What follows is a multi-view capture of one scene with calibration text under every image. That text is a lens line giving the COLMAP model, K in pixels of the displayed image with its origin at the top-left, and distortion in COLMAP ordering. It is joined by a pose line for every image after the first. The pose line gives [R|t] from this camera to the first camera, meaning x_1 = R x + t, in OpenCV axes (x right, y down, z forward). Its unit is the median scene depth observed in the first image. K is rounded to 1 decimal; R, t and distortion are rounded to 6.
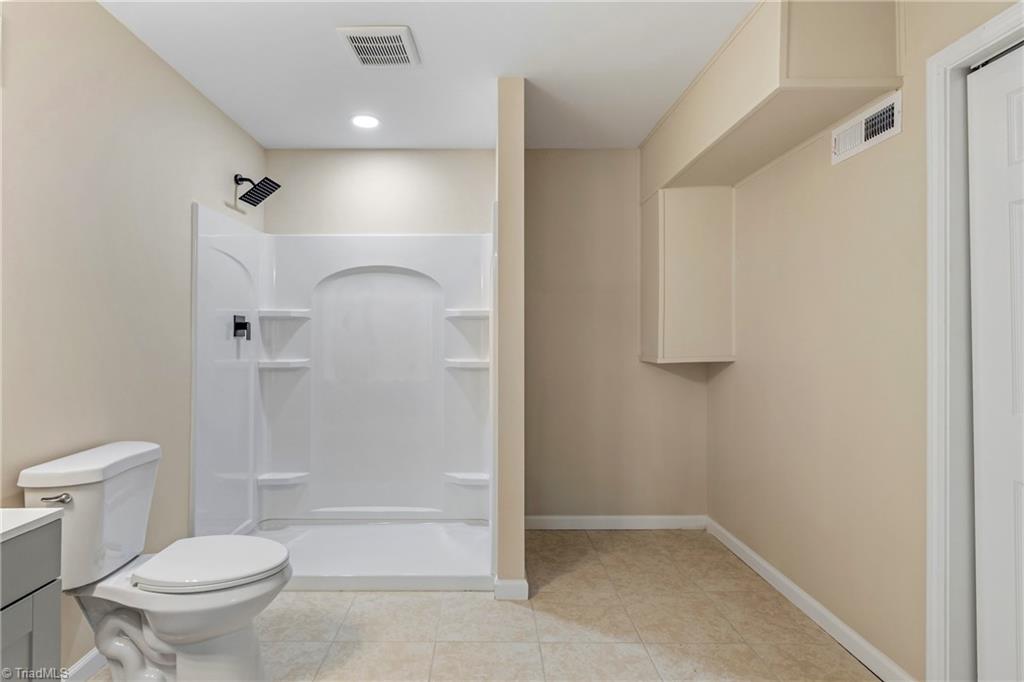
lens RADIAL K [[496.0, 0, 511.5], [0, 496.0, 334.4], [0, 0, 1]] dist [0.001259, -0.000128]
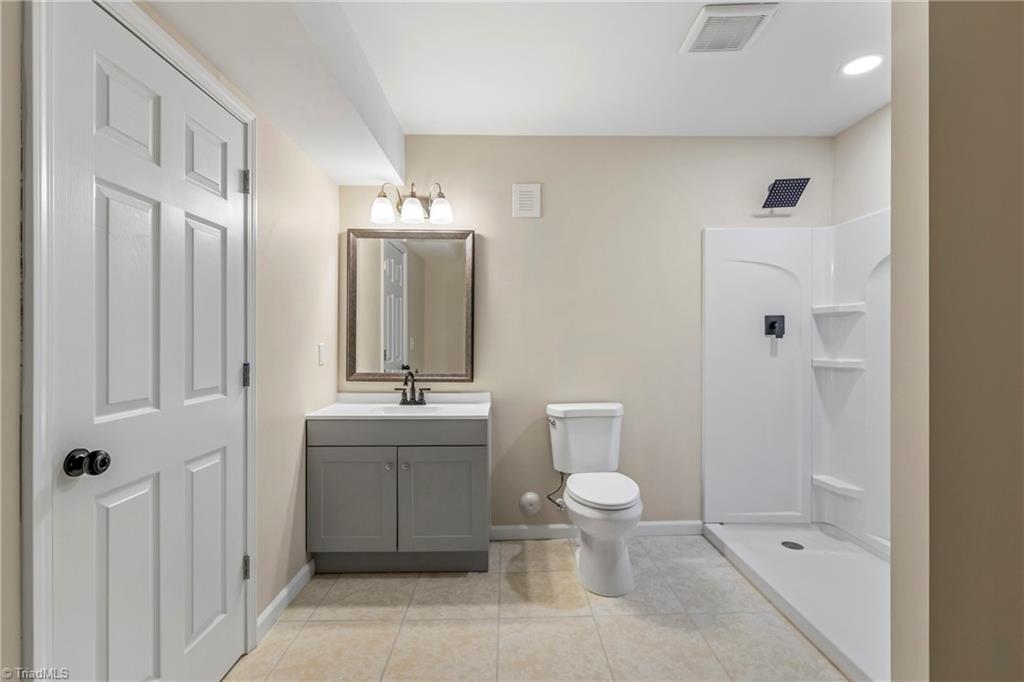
lens RADIAL K [[473.4, 0, 510.8], [0, 473.4, 338.8], [0, 0, 1]] dist [0.001899, -0.000840]
pose [[0.009571, -0.000679, -0.999954, 0.431786], [0.016742, 0.999860, -0.000518, 0.003485], [0.999814, -0.016736, 0.009581, 0.385177]]
